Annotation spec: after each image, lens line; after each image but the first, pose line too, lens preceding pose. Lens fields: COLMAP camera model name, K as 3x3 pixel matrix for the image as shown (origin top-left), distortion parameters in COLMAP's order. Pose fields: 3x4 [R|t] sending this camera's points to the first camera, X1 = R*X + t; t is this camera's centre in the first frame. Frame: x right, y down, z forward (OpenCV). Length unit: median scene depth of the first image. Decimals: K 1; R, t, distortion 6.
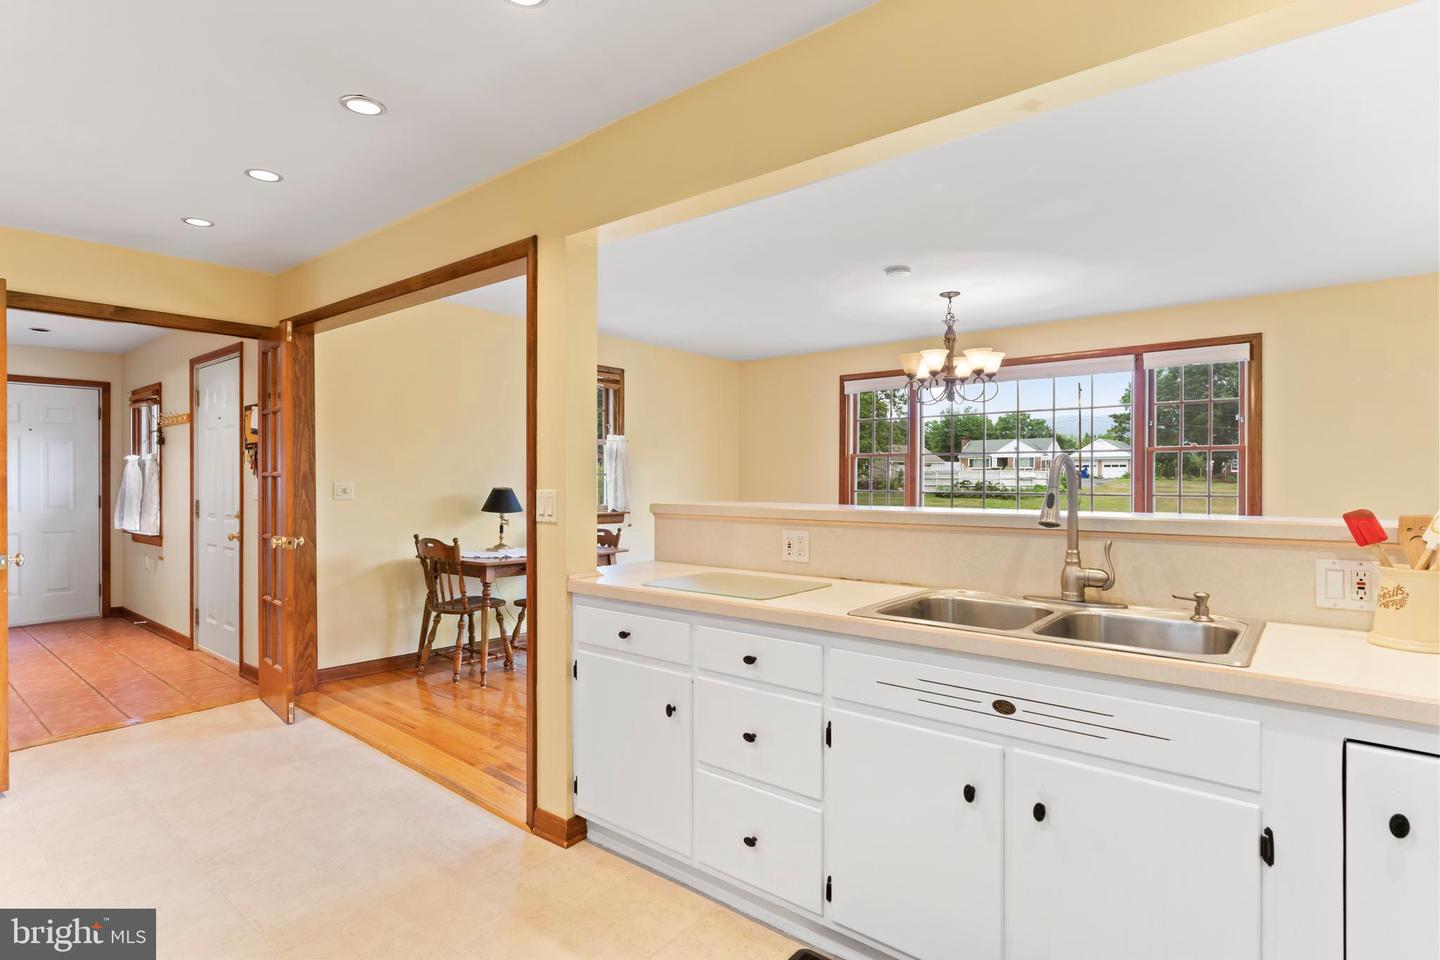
lens RADIAL K [[746.4, 0, 720.3], [0, 746.4, 489.3], [0, 0, 1]] dist [-0.008532, 0.002324]
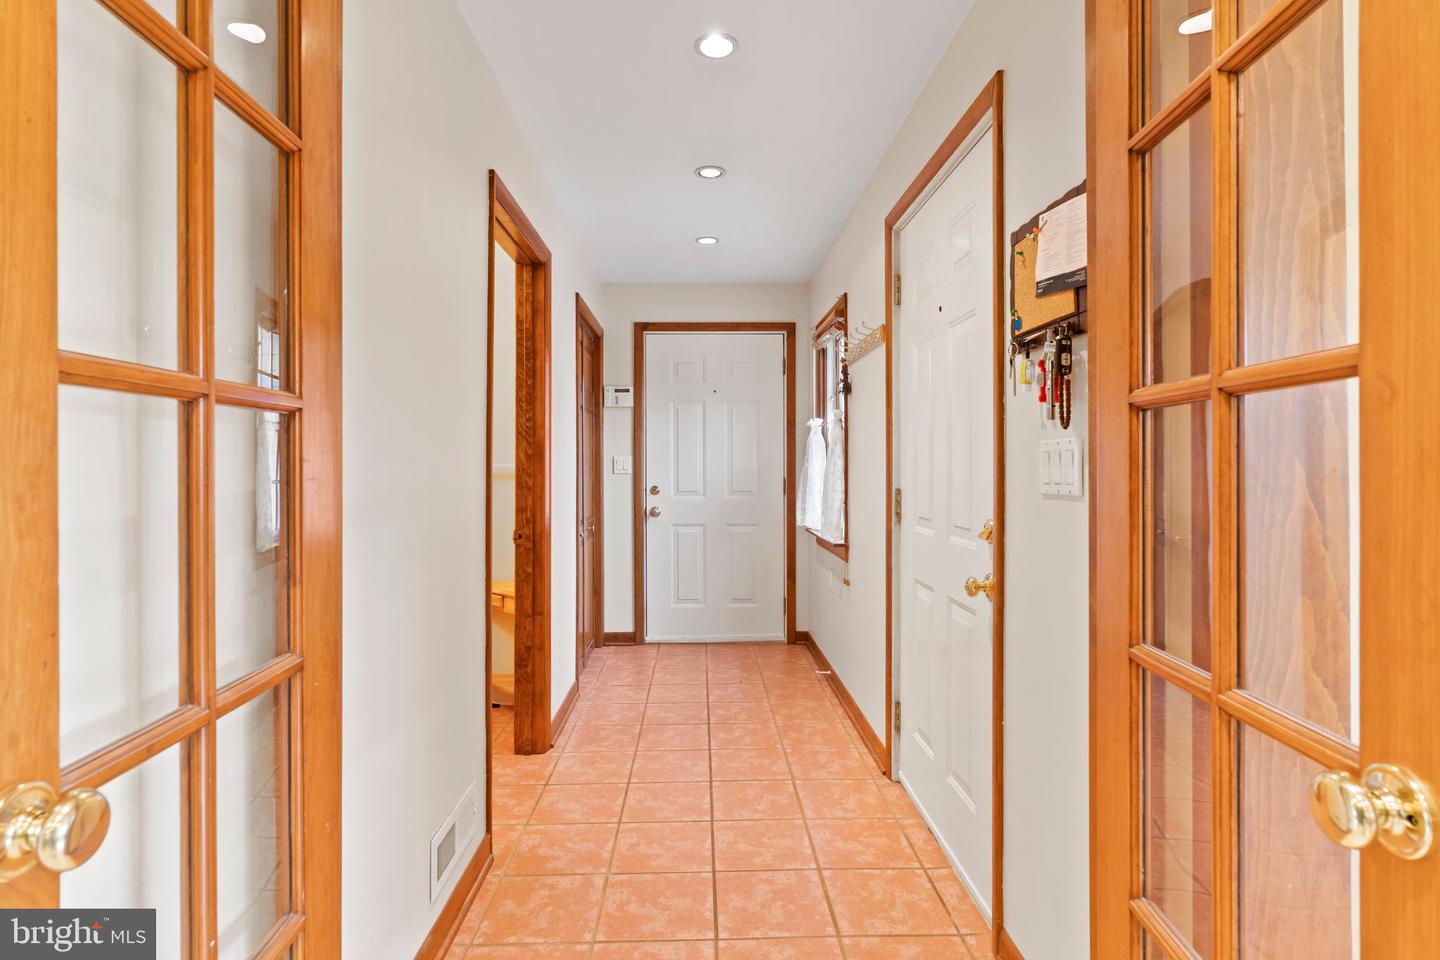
lens RADIAL K [[732.5, 0, 714.8], [0, 732.5, 483.2], [0, 0, 1]] dist [-0.001237, 0.000357]
pose [[0.656960, 0.008467, -0.753878, -0.395177], [0.004775, 0.999870, 0.015391, 0.002557], [0.753910, -0.013711, 0.656834, 0.558207]]
